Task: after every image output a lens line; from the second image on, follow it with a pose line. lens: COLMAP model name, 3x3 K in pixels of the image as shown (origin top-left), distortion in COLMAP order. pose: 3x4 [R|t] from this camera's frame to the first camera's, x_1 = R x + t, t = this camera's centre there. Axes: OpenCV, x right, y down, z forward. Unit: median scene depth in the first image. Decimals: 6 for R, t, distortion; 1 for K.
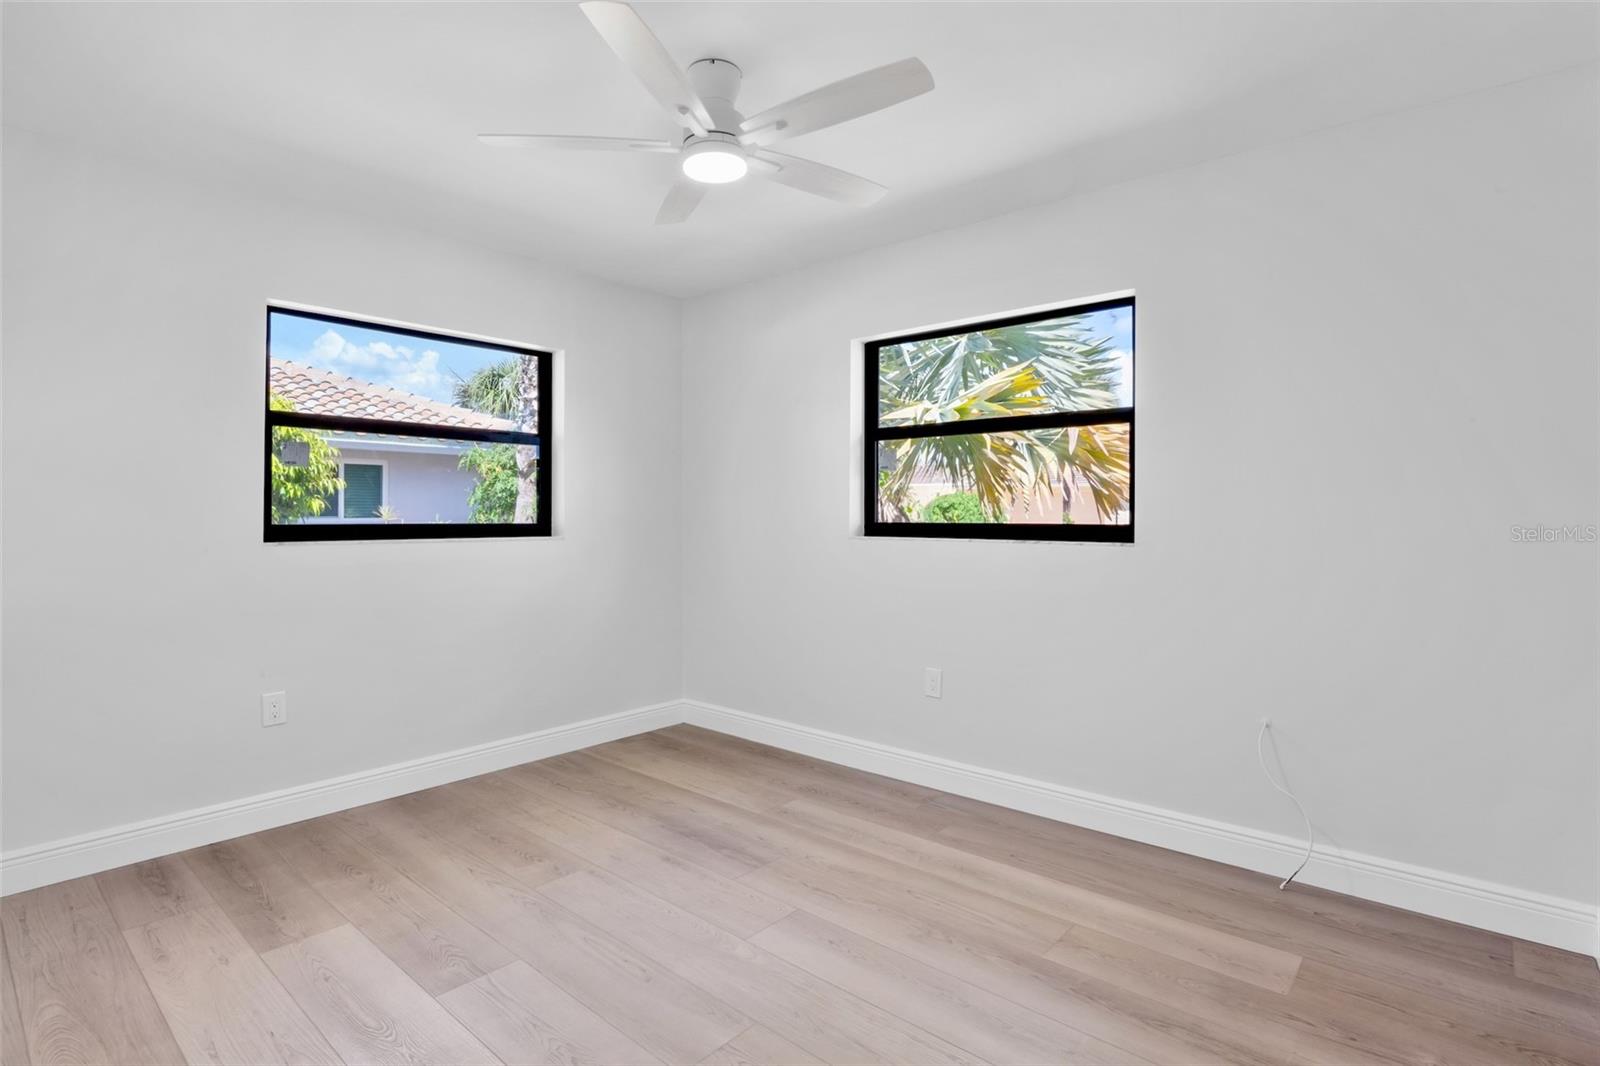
lens RADIAL K [[795.4, 0, 800.8], [0, 795.4, 498.7], [0, 0, 1]] dist [-0.001442, -0.000592]
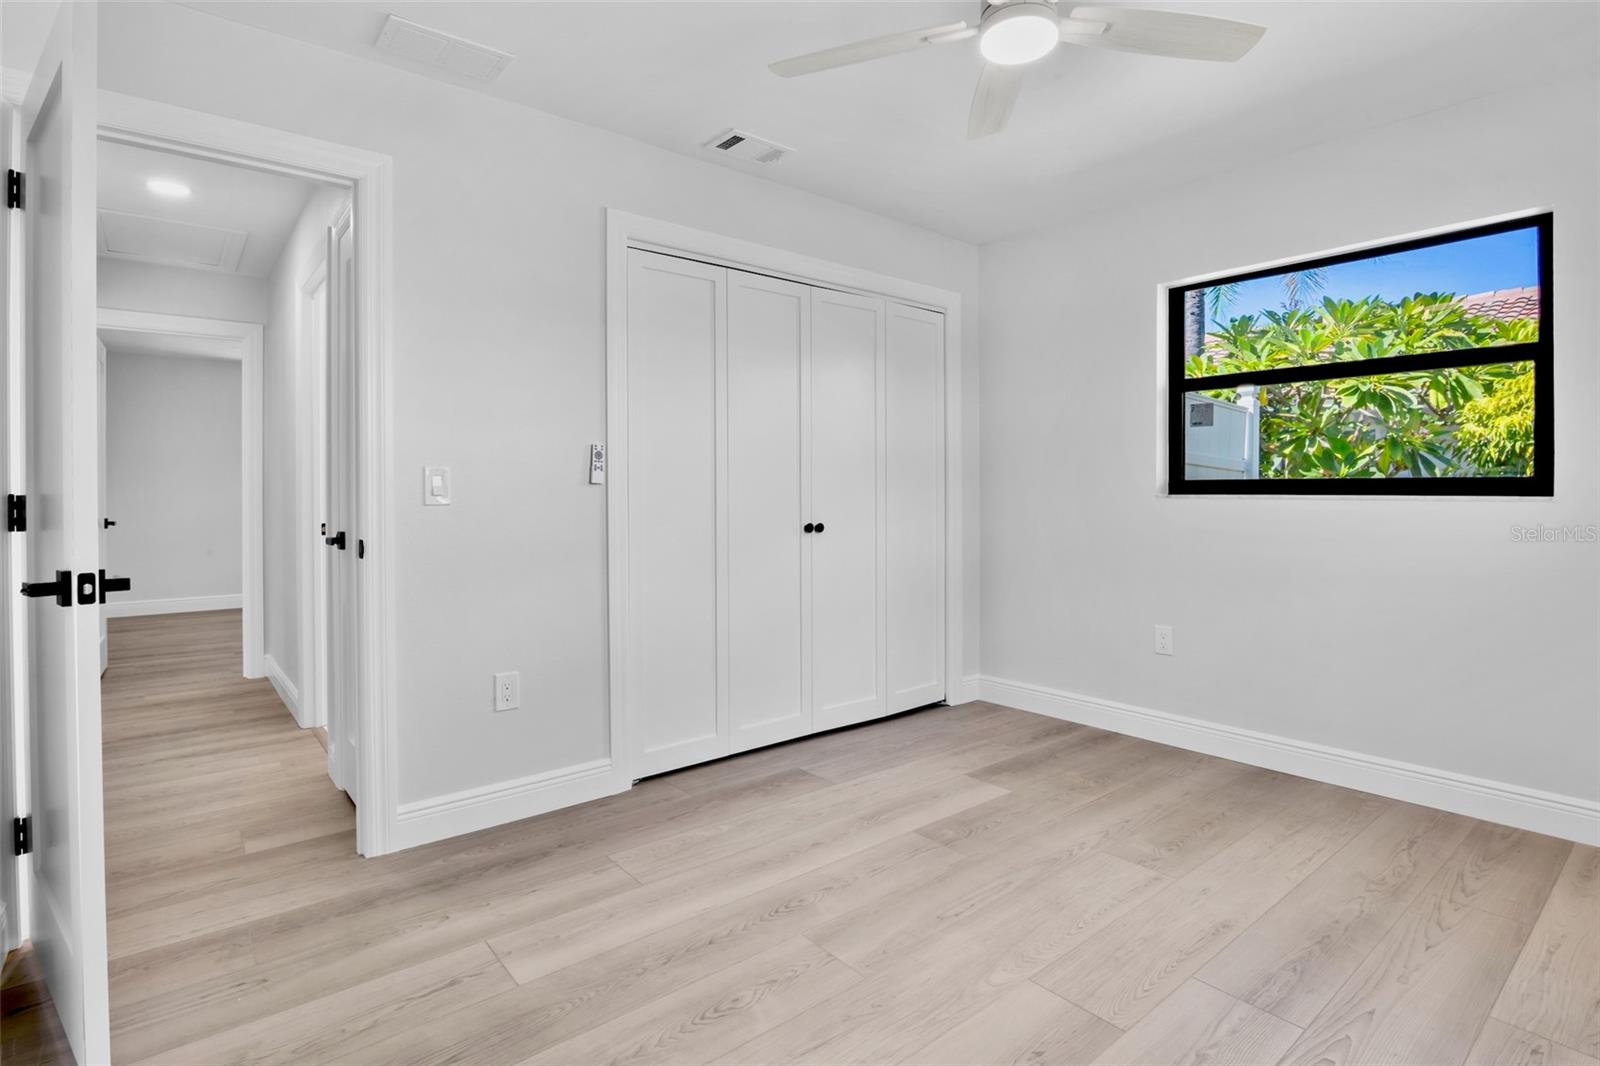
lens RADIAL K [[795.4, 0, 800.8], [0, 795.4, 498.7], [0, 0, 1]] dist [-0.001442, -0.000592]
pose [[-0.150616, 0.009017, -0.988551, 0.579990], [0.023437, 0.999710, 0.005548, 0.039916], [0.988315, -0.022333, -0.150783, 0.684246]]
